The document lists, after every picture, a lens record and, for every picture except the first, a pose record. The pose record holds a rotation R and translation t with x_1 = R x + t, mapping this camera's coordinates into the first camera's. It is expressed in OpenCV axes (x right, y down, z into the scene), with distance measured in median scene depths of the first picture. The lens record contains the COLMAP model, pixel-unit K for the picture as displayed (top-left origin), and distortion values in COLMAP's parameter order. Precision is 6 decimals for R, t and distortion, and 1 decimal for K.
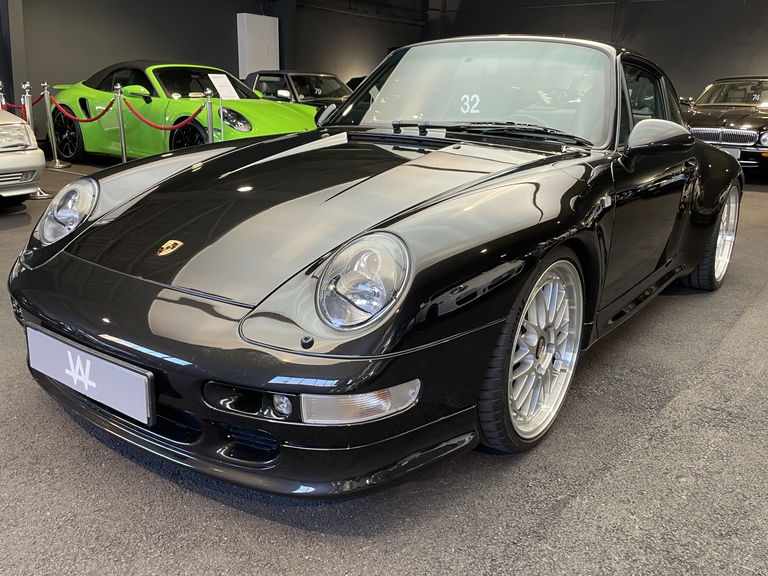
lens RADIAL K [[655.0, 0, 380.2], [0, 655.0, 290.9], [0, 0, 1]] dist [0.009130, -0.007589]
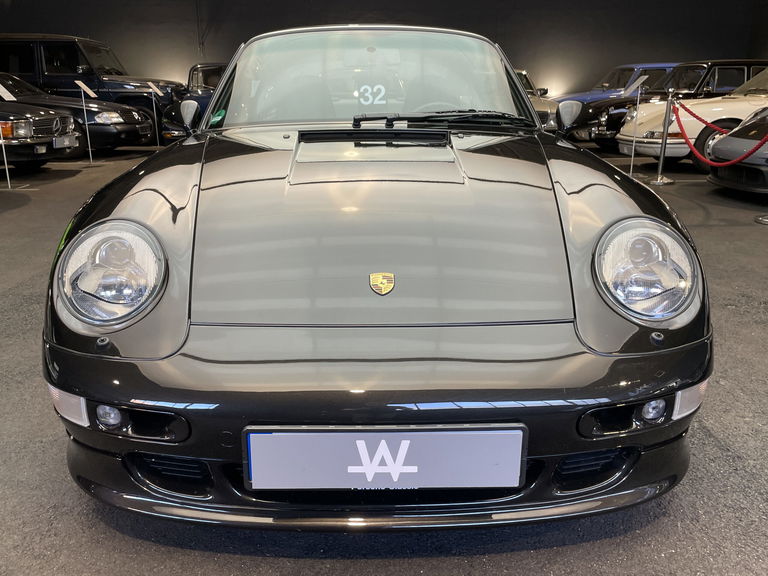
lens RADIAL K [[655.0, 0, 380.2], [0, 655.0, 290.9], [0, 0, 1]] dist [0.009130, -0.007589]
pose [[0.800081, -0.202881, 0.564543, -0.535787], [0.198359, 0.977612, 0.070209, -0.076169], [-0.566148, 0.055809, 0.822412, 0.239011]]
